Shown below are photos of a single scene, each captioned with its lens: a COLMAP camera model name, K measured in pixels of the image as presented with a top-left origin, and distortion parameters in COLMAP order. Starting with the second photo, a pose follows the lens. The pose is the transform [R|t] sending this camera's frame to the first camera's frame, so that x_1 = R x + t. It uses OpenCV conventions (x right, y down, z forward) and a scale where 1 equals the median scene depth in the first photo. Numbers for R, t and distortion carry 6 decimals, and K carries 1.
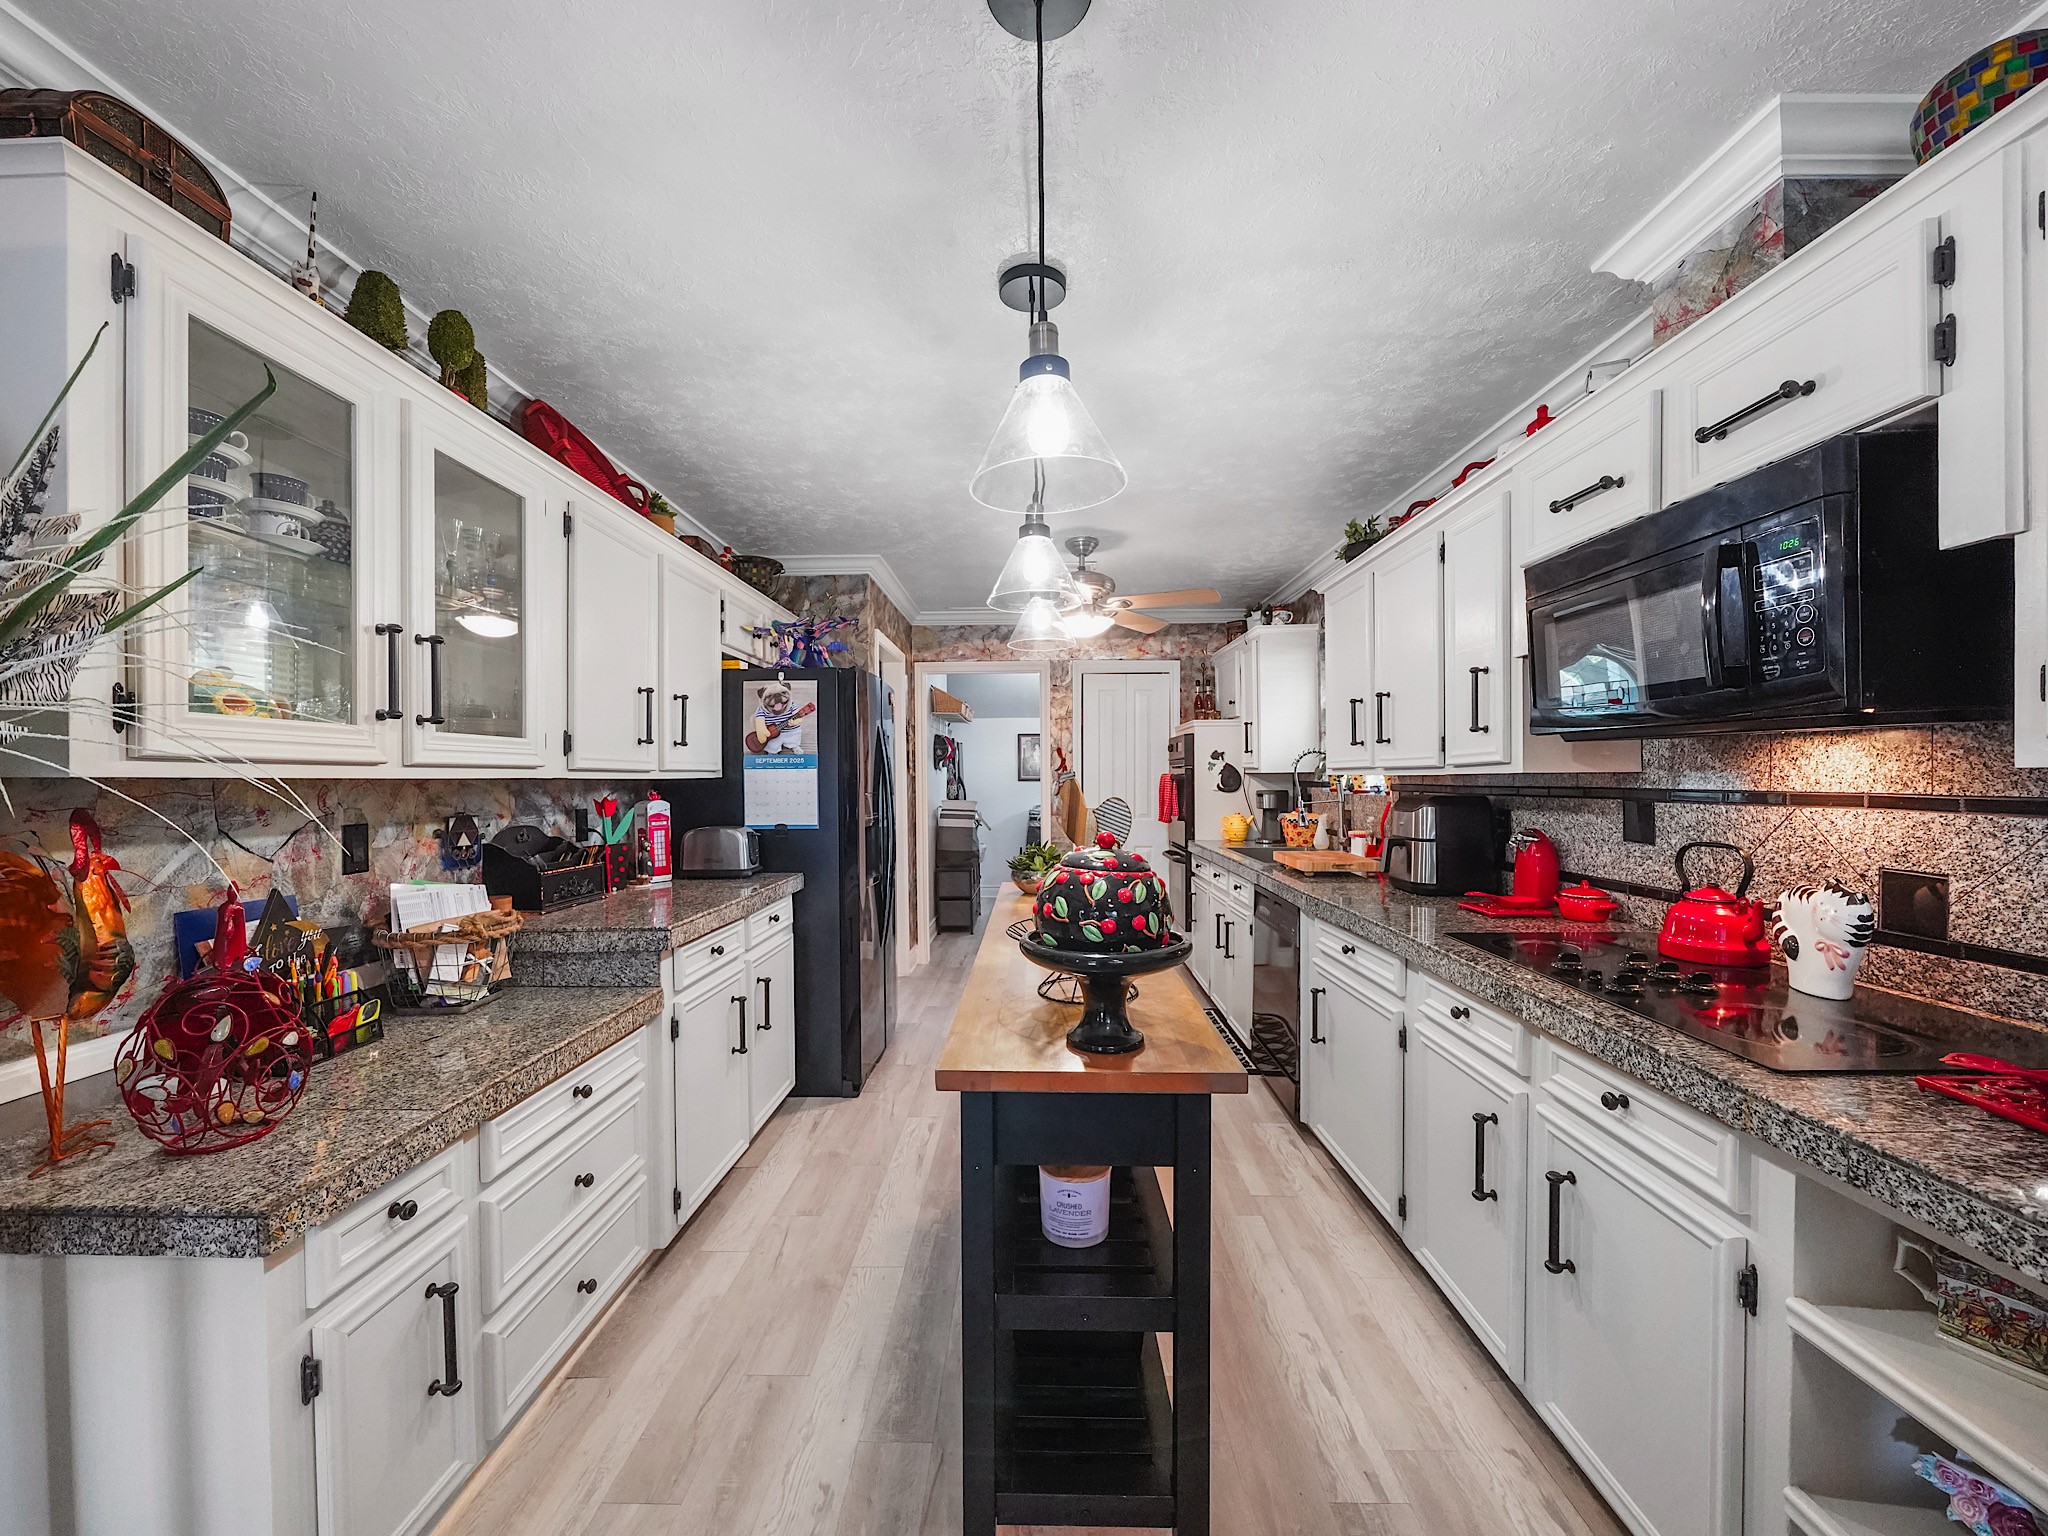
lens RADIAL K [[791.8, 0, 1020.7], [0, 791.8, 781.1], [0, 0, 1]] dist [-0.007445, -0.000175]
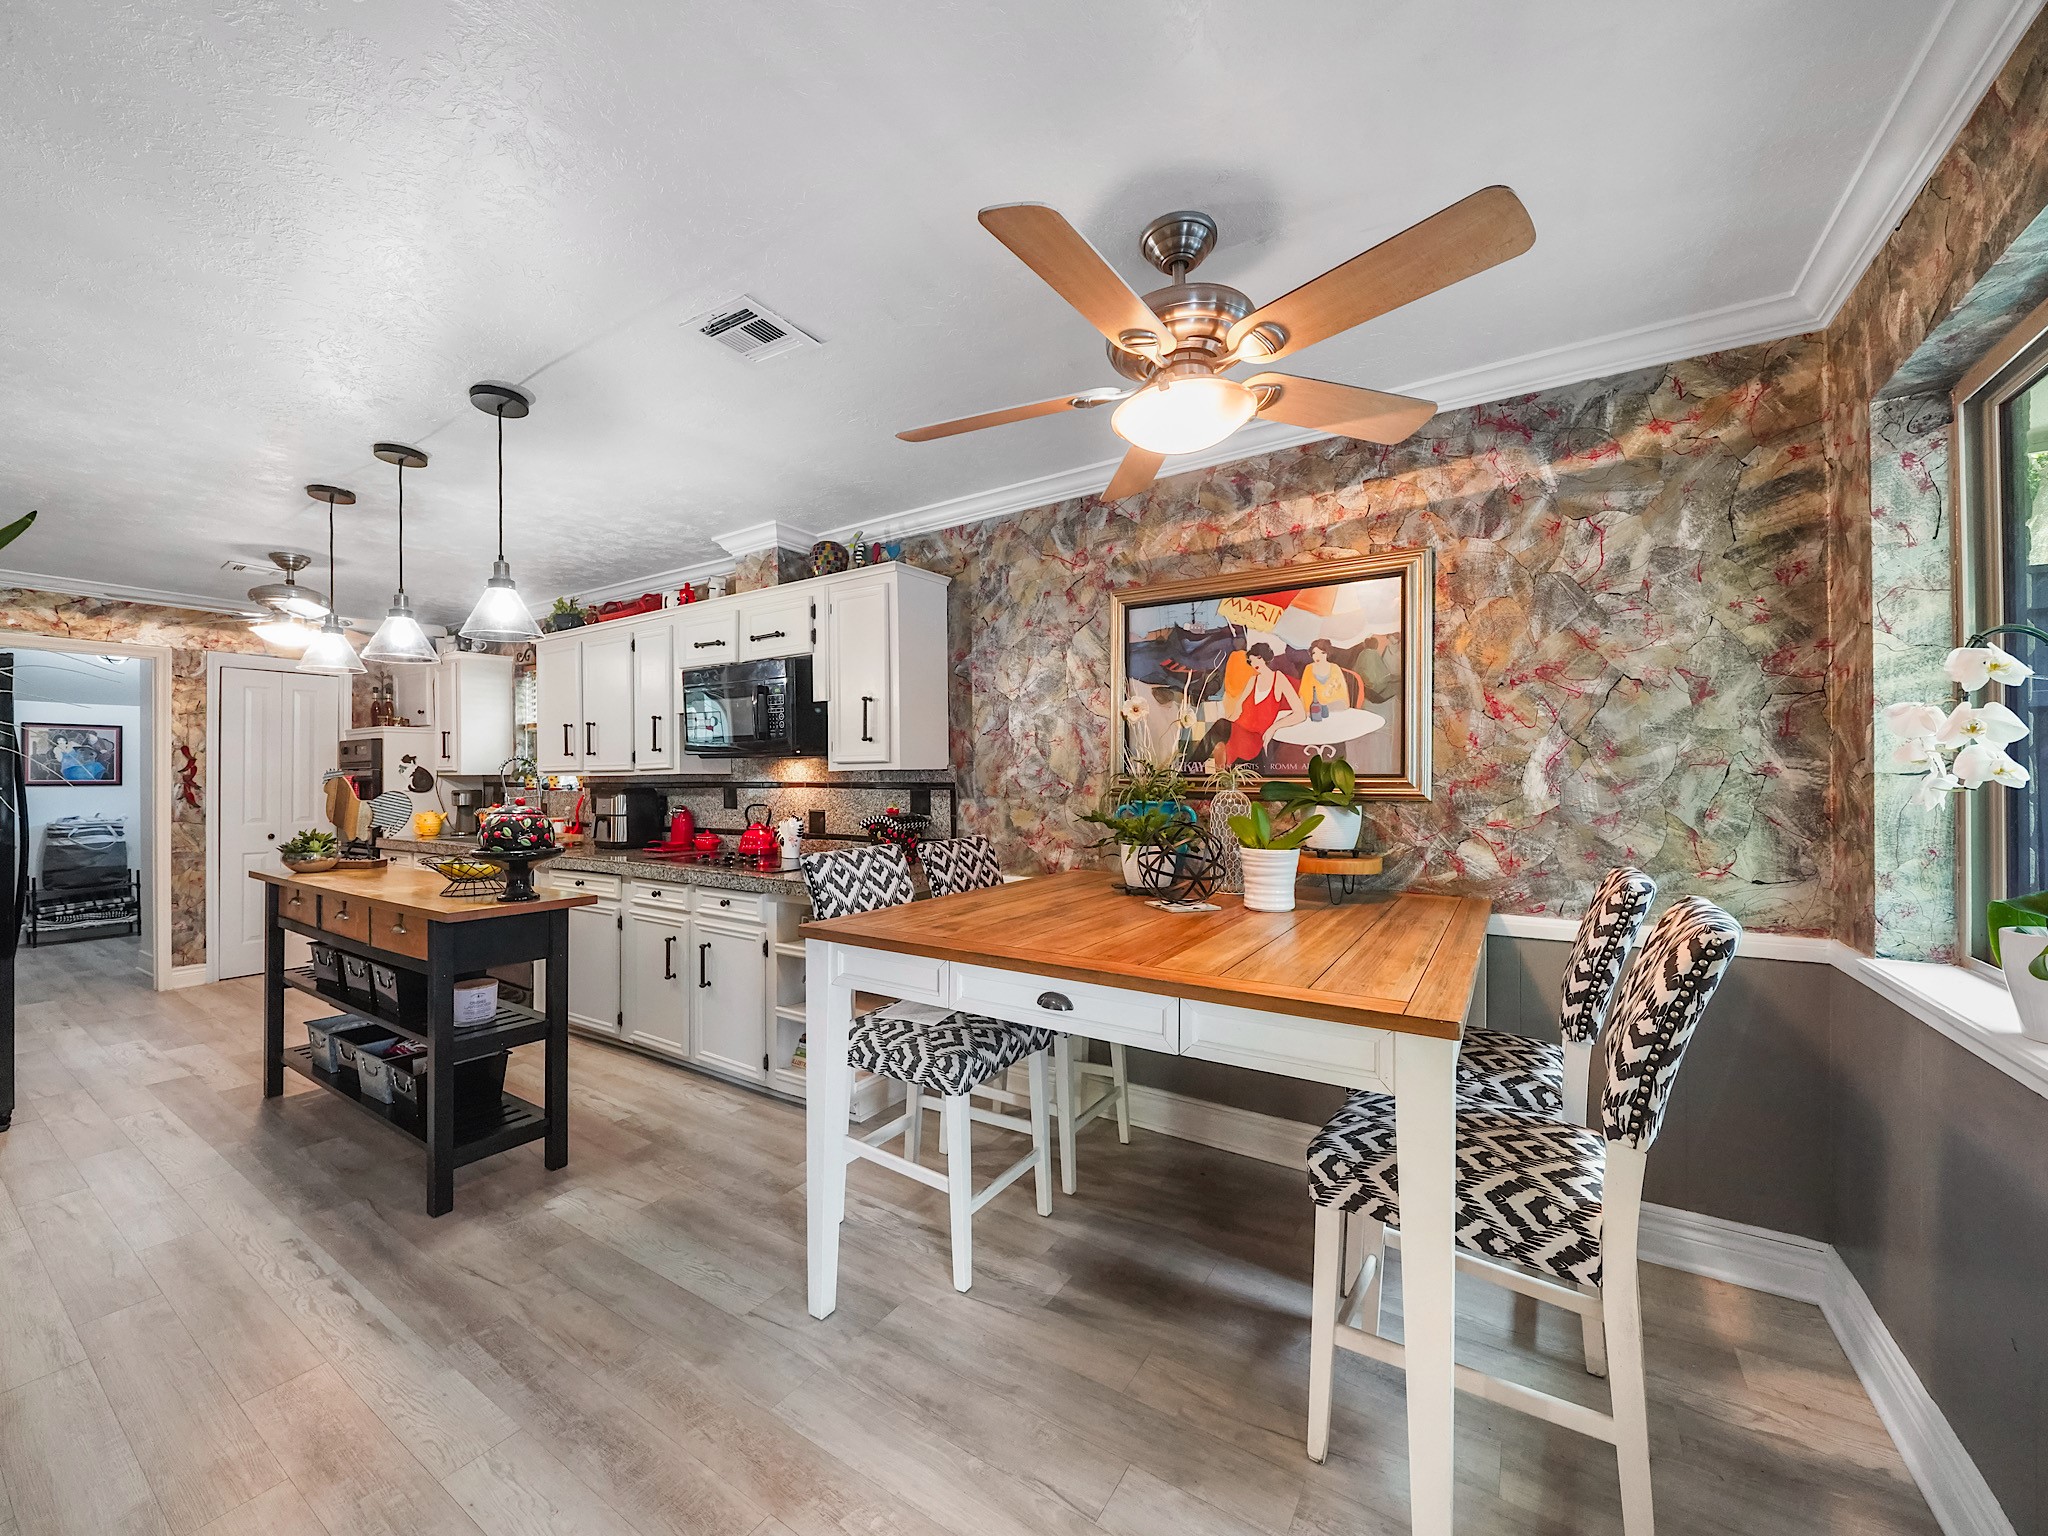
lens RADIAL K [[791.8, 0, 1020.7], [0, 791.8, 781.1], [0, 0, 1]] dist [-0.007445, -0.000175]
pose [[0.520776, 0.000208, 0.853693, -0.564249], [0.007682, 0.999958, -0.004930, 0.022925], [-0.853659, 0.009125, 0.520753, -0.698142]]
